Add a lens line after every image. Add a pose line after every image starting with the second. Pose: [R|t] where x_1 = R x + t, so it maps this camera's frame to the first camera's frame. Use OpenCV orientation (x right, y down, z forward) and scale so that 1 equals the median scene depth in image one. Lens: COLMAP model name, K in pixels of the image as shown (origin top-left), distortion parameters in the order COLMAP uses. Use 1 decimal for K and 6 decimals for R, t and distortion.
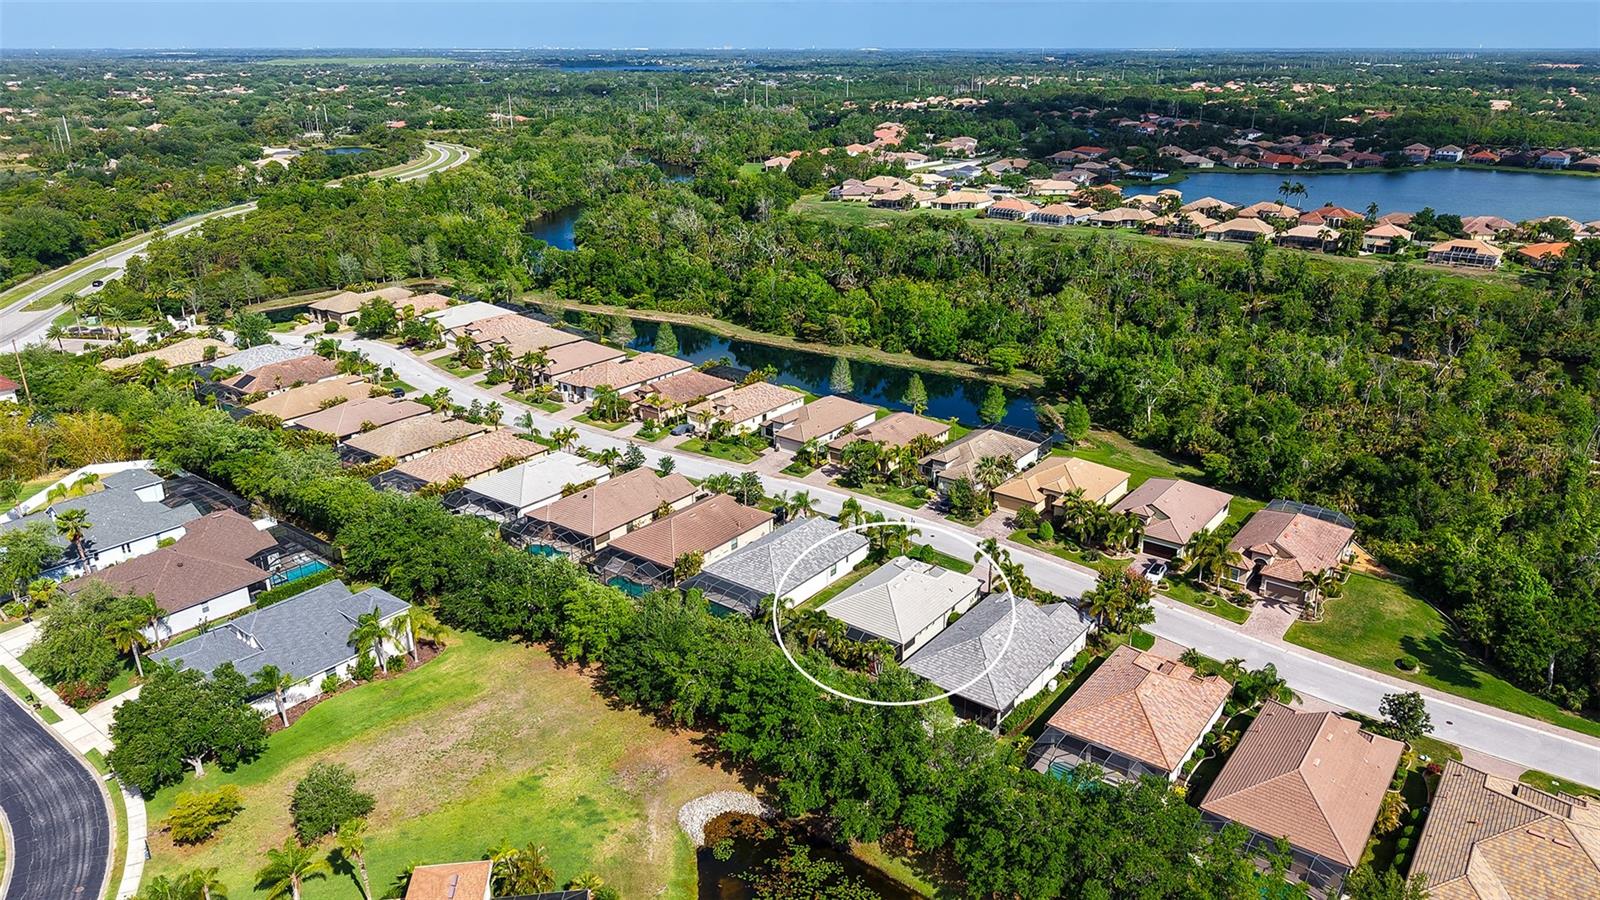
lens RADIAL K [[1085.5, 0, 788.8], [0, 1085.5, 455.9], [0, 0, 1]] dist [0.079465, -0.112341]
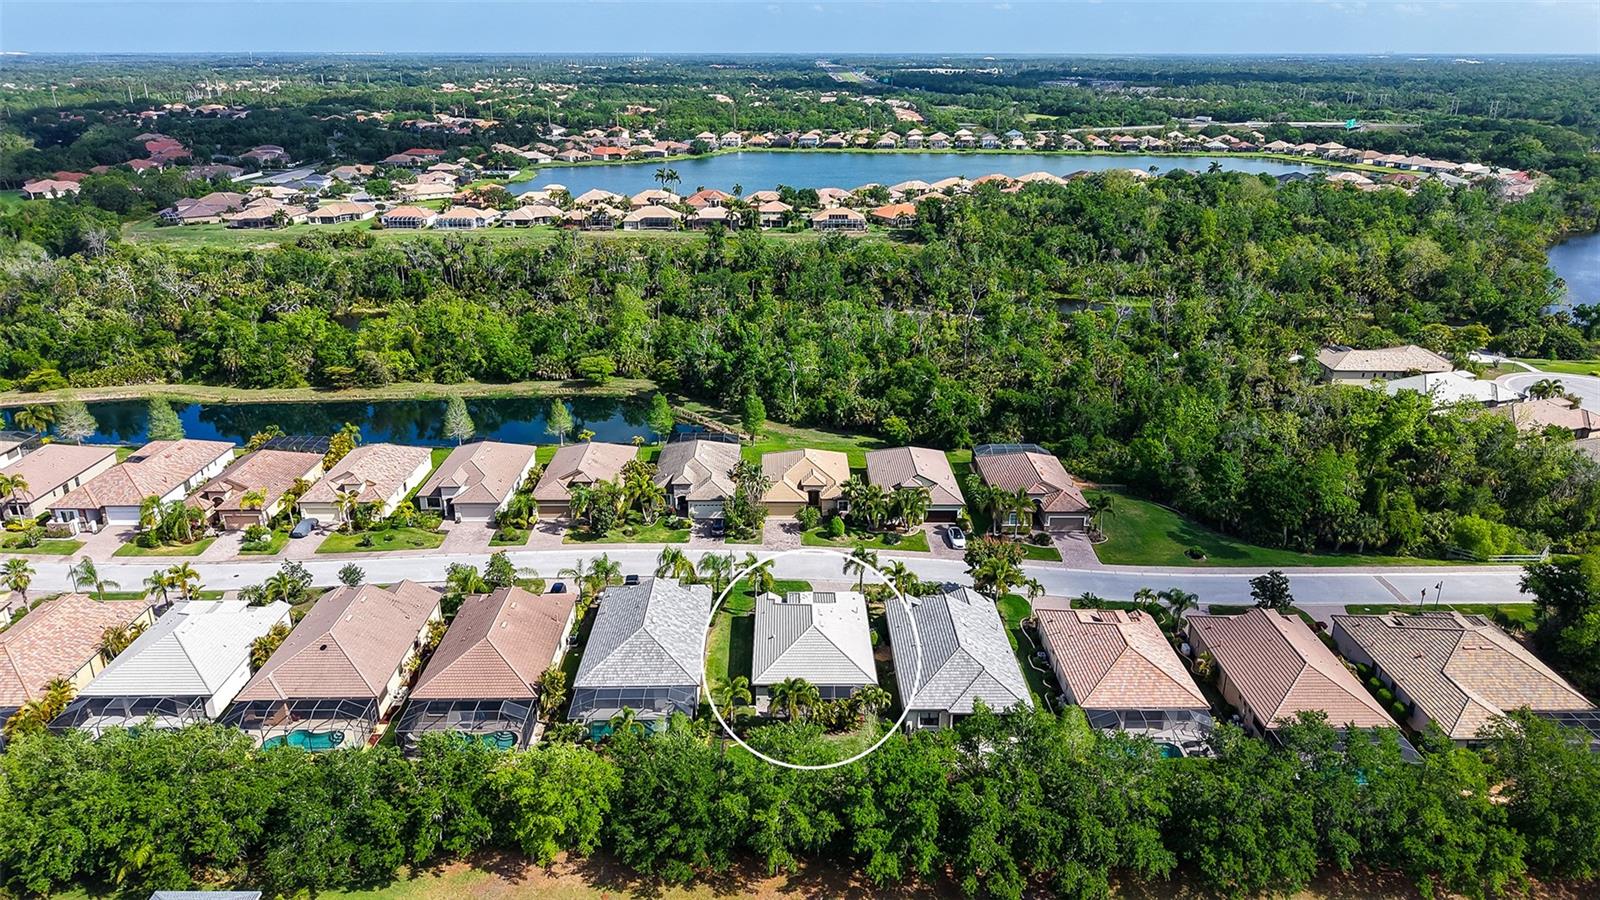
lens RADIAL K [[1087.8, 0, 800.0], [0, 1087.8, 450.0], [0, 0, 1]] dist [-0.001386, -0.004805]
pose [[0.778765, -0.211791, 0.590482, -0.243334], [0.215901, 0.974269, 0.064702, -0.047449], [-0.588992, 0.077098, 0.804453, 0.180190]]
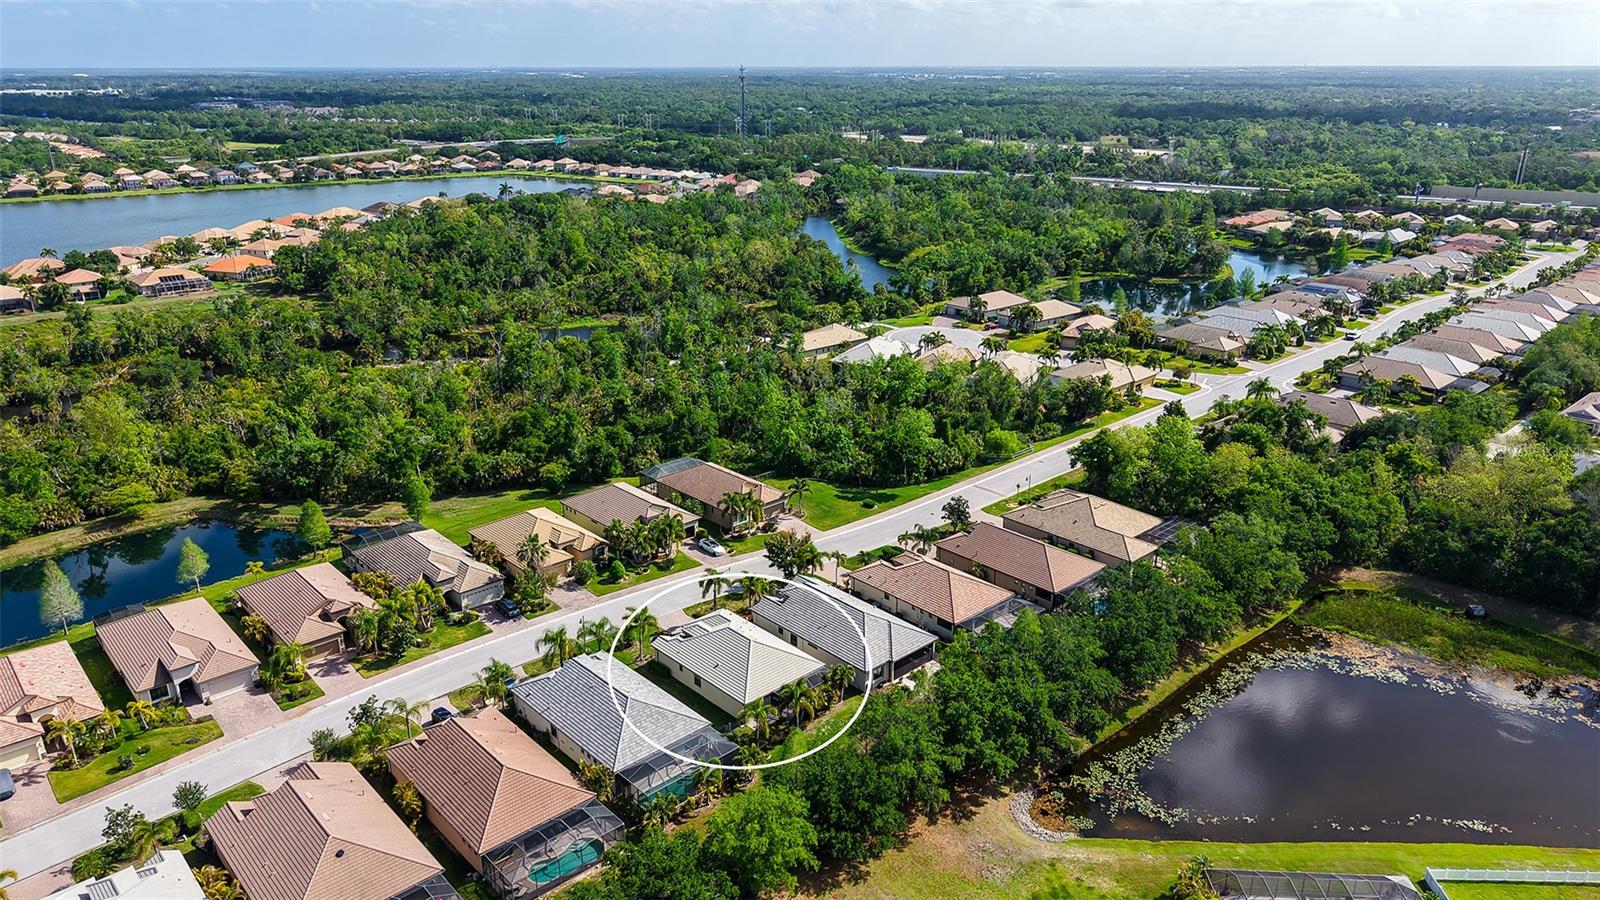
lens RADIAL K [[1087.8, 0, 800.0], [0, 1087.8, 450.0], [0, 0, 1]] dist [-0.001386, -0.004805]
pose [[0.142933, -0.326559, 0.934307, -0.465967], [0.341796, 0.902208, 0.263051, -0.171965], [-0.928841, 0.281744, 0.240572, 0.406268]]
